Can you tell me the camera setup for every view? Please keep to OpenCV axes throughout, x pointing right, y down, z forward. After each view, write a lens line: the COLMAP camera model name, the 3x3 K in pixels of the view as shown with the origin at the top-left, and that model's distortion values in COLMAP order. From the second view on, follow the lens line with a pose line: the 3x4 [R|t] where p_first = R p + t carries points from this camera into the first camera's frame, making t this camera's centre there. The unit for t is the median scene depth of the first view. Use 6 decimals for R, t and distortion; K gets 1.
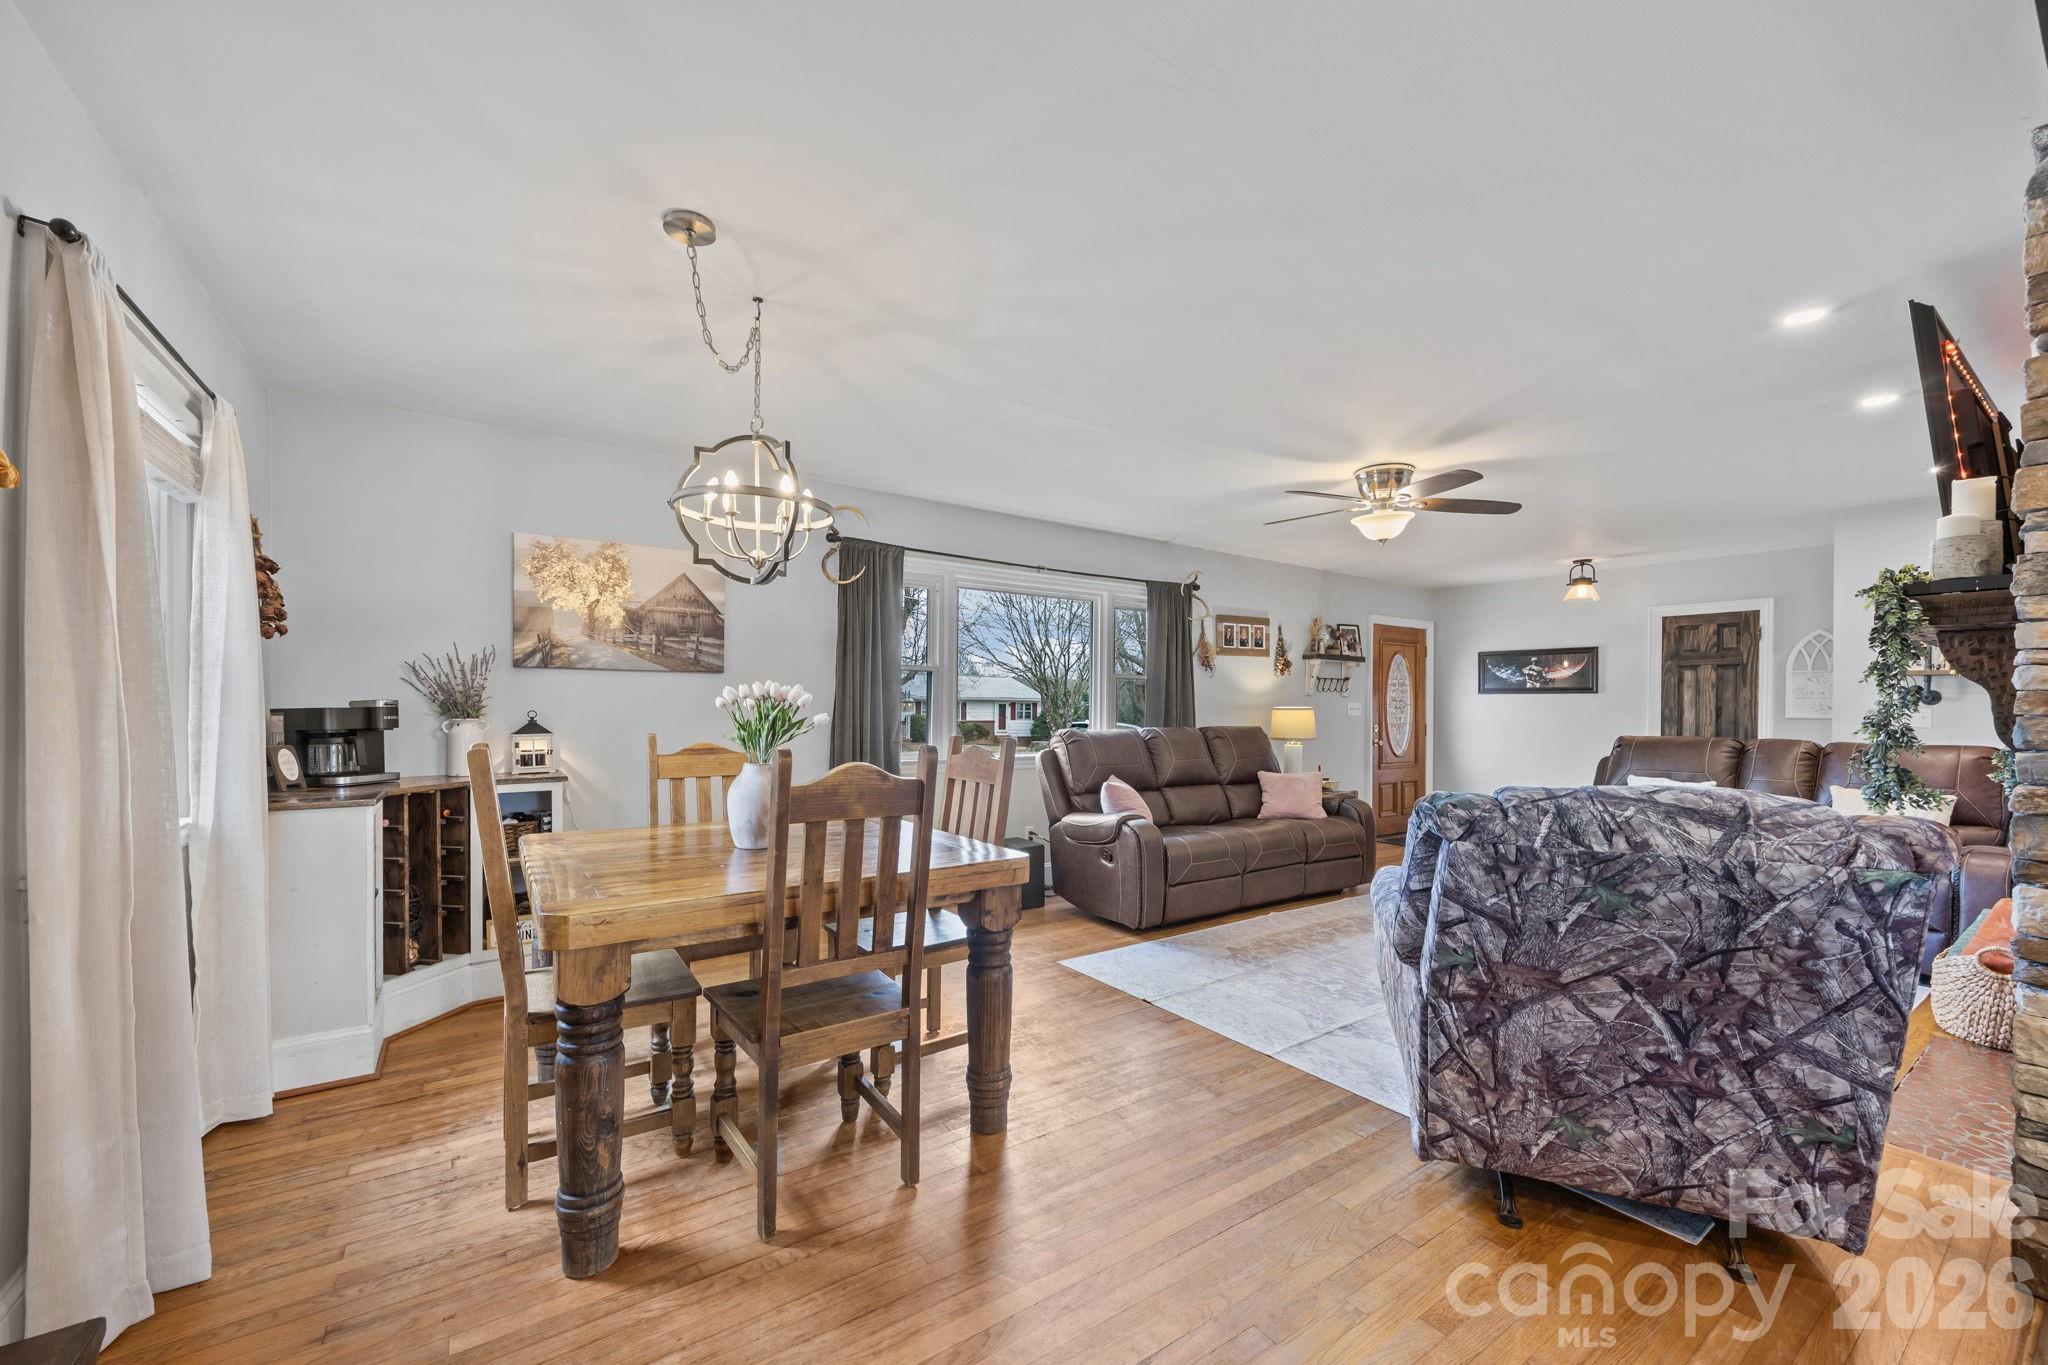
lens RADIAL K [[790.6, 0, 1029.0], [0, 790.6, 717.7], [0, 0, 1]] dist [0.001699, -0.000564]
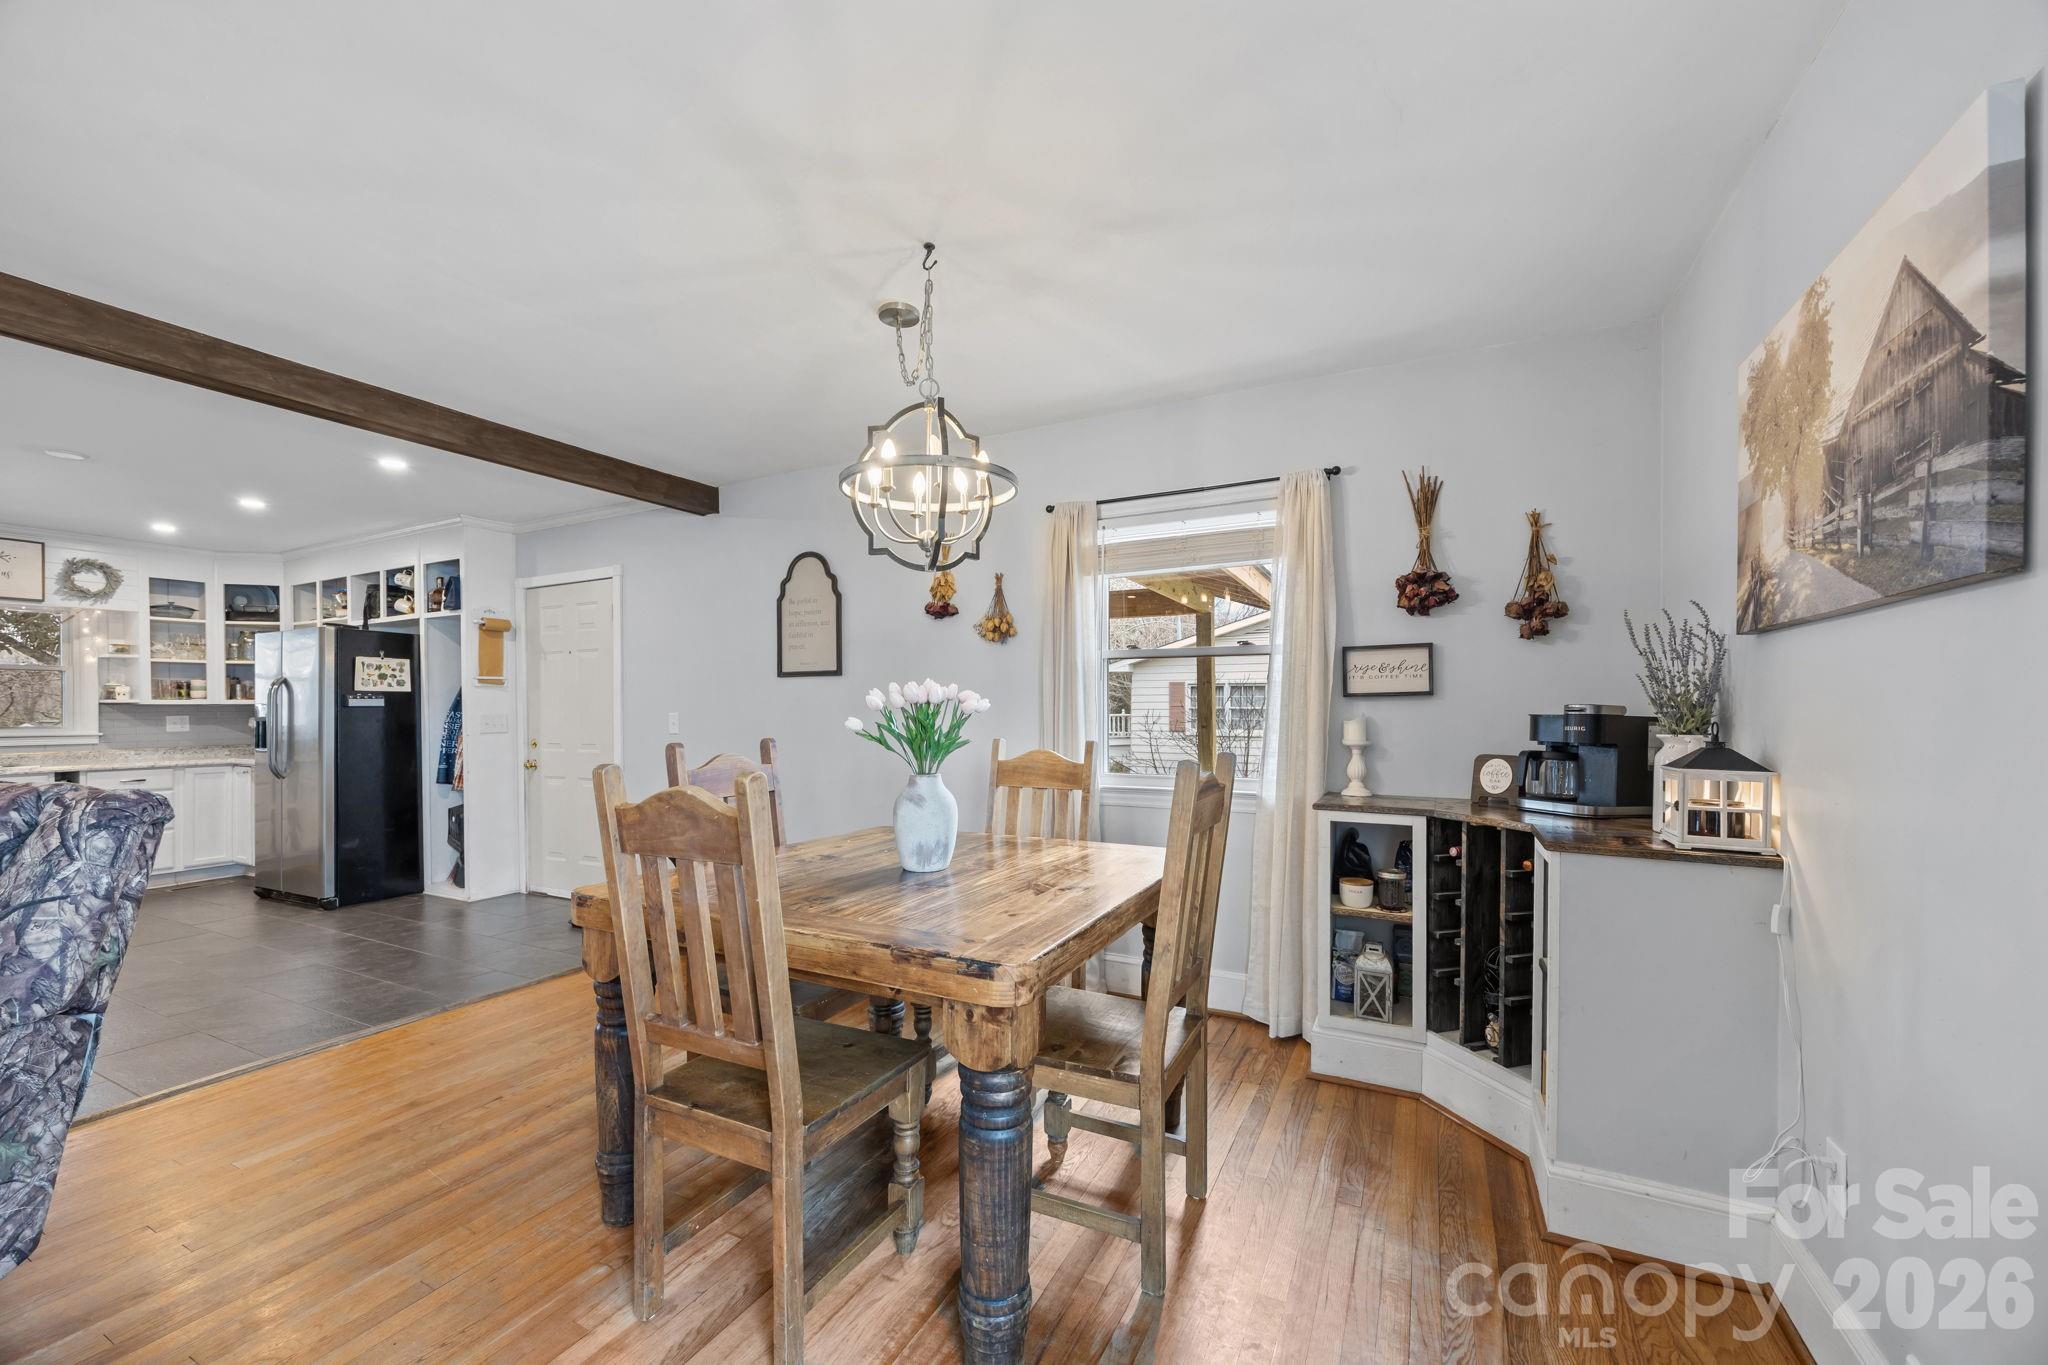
lens RADIAL K [[790.6, 0, 1026.2], [0, 790.6, 715.5], [0, 0, 1]] dist [0.001699, -0.000564]
pose [[-0.883389, -0.004809, -0.468616, -0.008293], [-0.013340, 0.999800, 0.014888, -0.009167], [0.468451, 0.019403, -0.883276, 0.764292]]
